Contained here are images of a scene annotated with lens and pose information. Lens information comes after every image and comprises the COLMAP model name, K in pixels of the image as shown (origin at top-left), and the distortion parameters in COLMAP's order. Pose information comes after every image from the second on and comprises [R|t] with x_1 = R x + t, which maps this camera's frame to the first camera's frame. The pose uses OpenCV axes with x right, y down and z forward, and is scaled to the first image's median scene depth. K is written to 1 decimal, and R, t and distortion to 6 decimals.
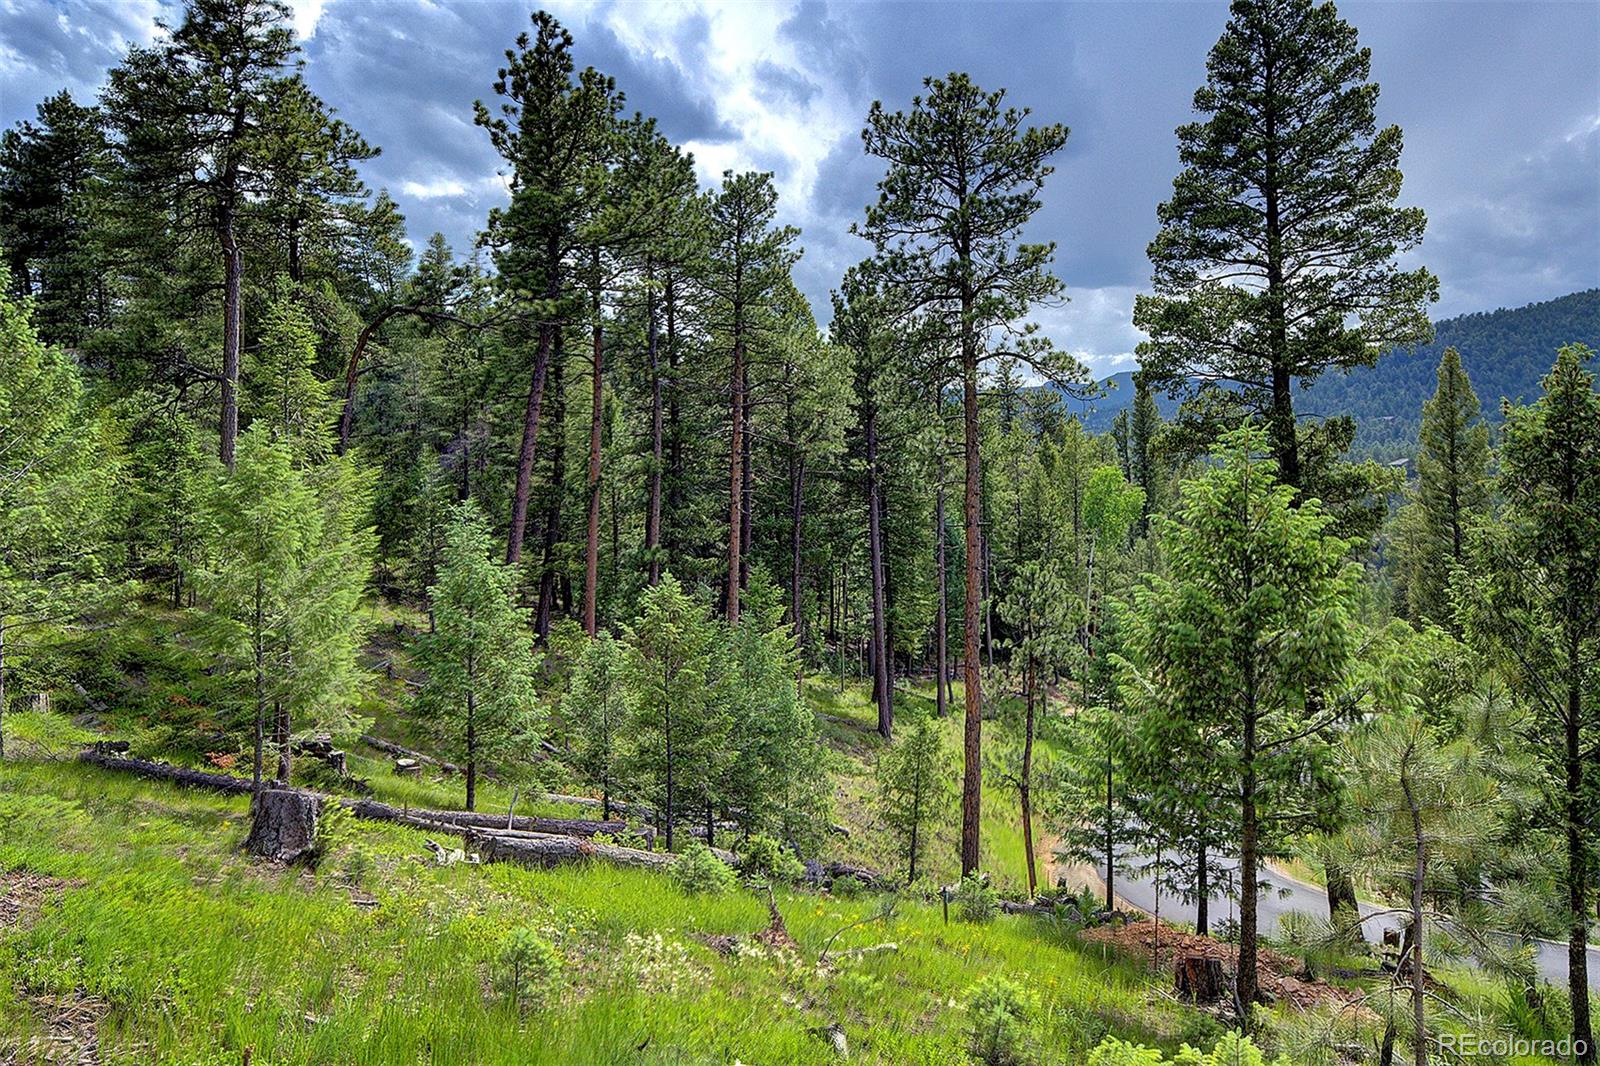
lens RADIAL K [[1036.9, 0, 795.3], [0, 1036.9, 535.5], [0, 0, 1]] dist [0.029938, -0.002204]
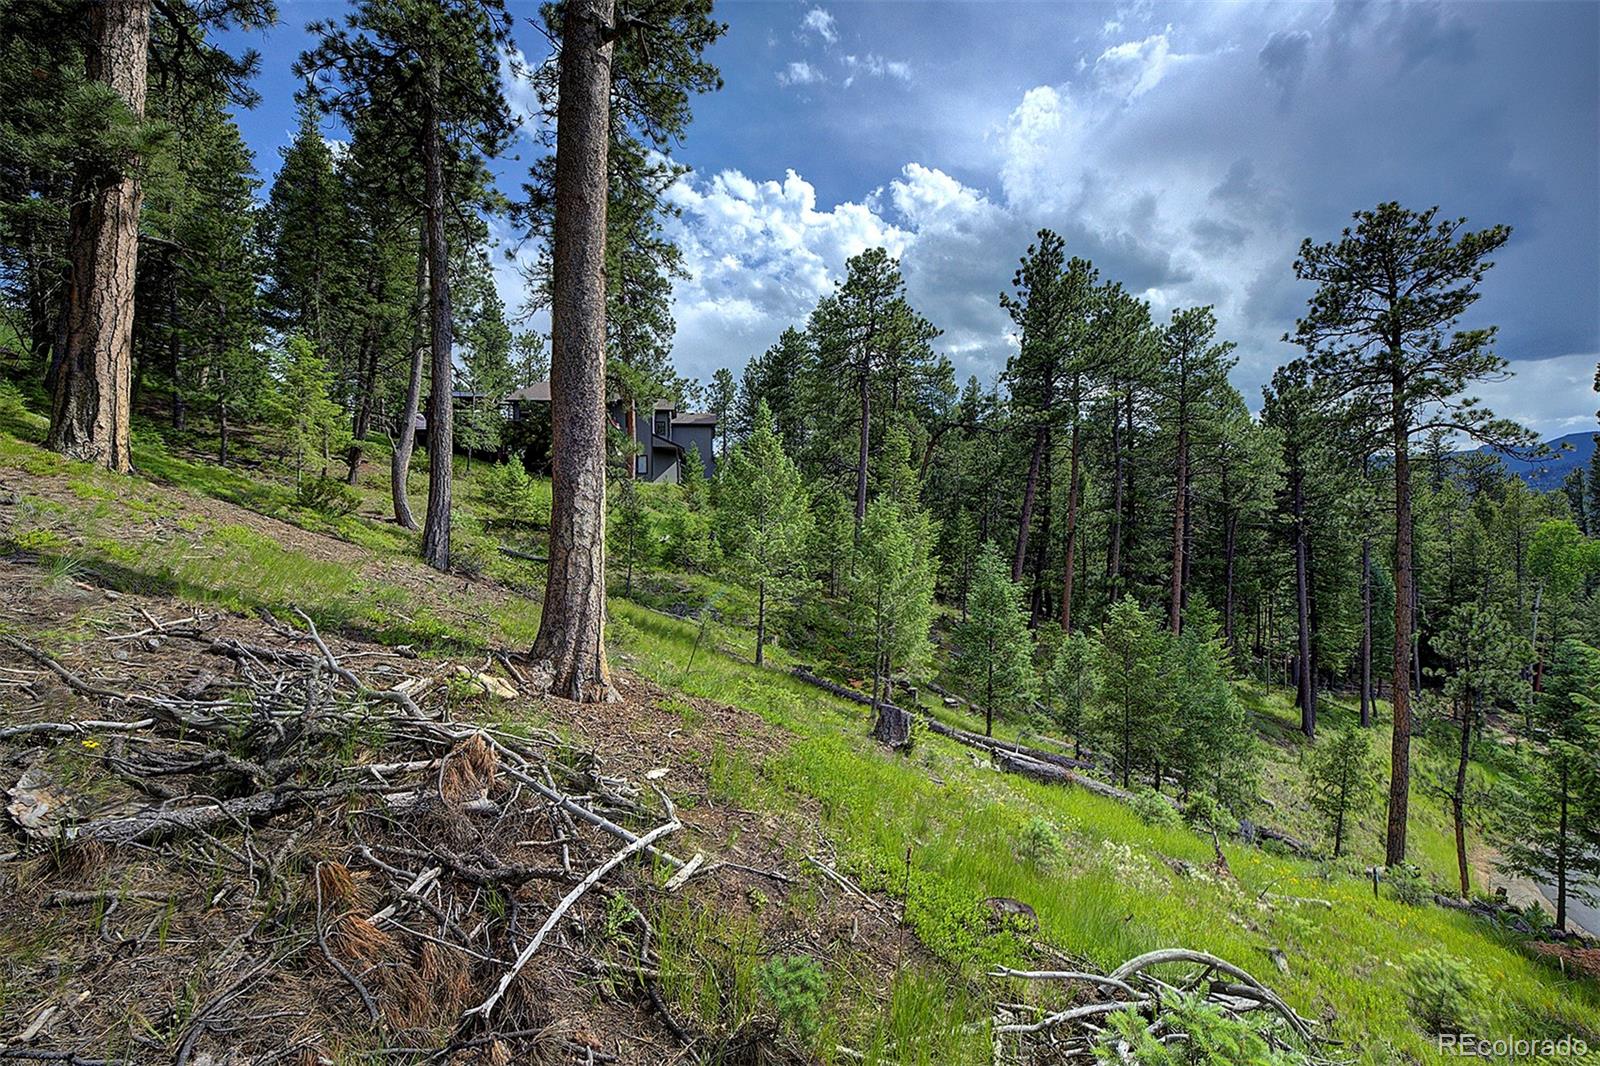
lens RADIAL K [[668.4, 0, 808.0], [0, 668.4, 535.5], [0, 0, 1]] dist [-0.013421, 0.000561]
pose [[0.847704, 0.015902, -0.530231, -0.006921], [-0.037724, 0.998827, -0.030356, -0.000183], [0.529126, 0.045735, 0.847310, -0.007812]]
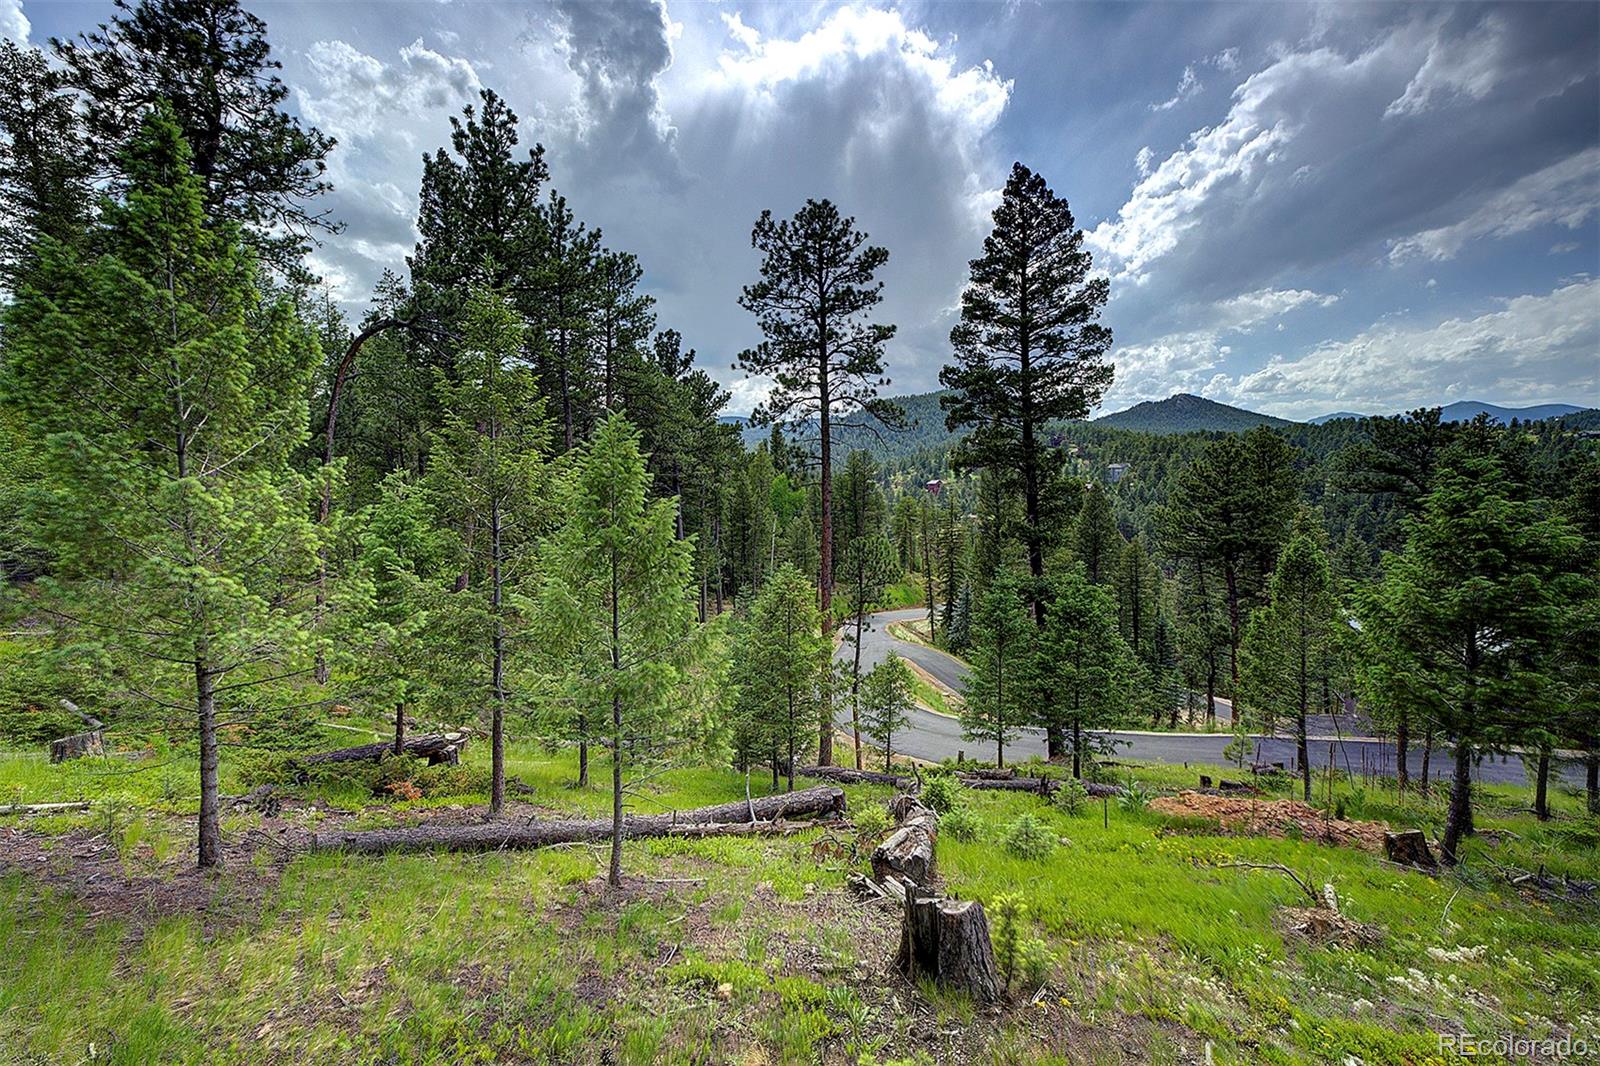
lens RADIAL K [[650.0, 0, 807.4], [0, 650.0, 536.0], [0, 0, 1]] dist [-0.008932, 0.000009]
pose [[0.919364, -0.024854, 0.392621, -0.197767], [0.011734, 0.999291, 0.035781, -0.011512], [-0.393232, -0.028289, 0.919004, 0.152525]]
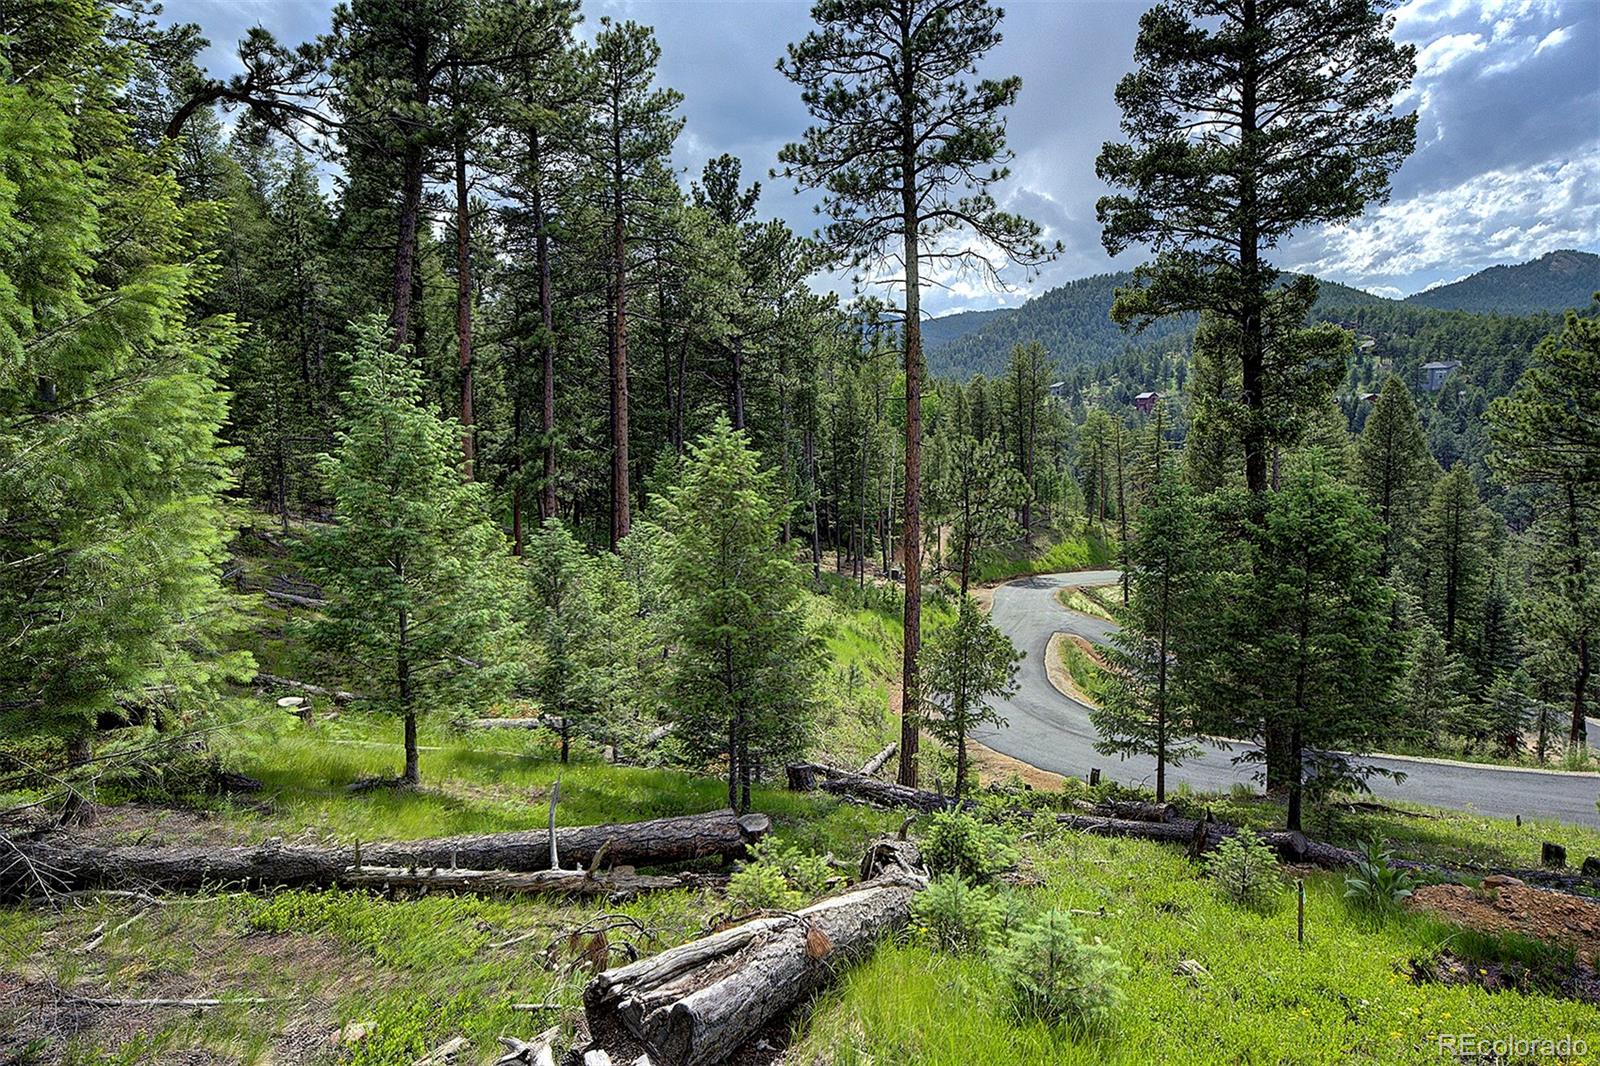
lens RADIAL K [[867.4, 0, 800.0], [0, 867.4, 533.0], [0, 0, 1]] dist [0.002915, 0.002178]
pose [[0.975528, -0.037372, 0.216676, -0.097844], [0.014897, 0.994419, 0.104443, 0.025563], [-0.219370, -0.098660, 0.970641, 0.219022]]
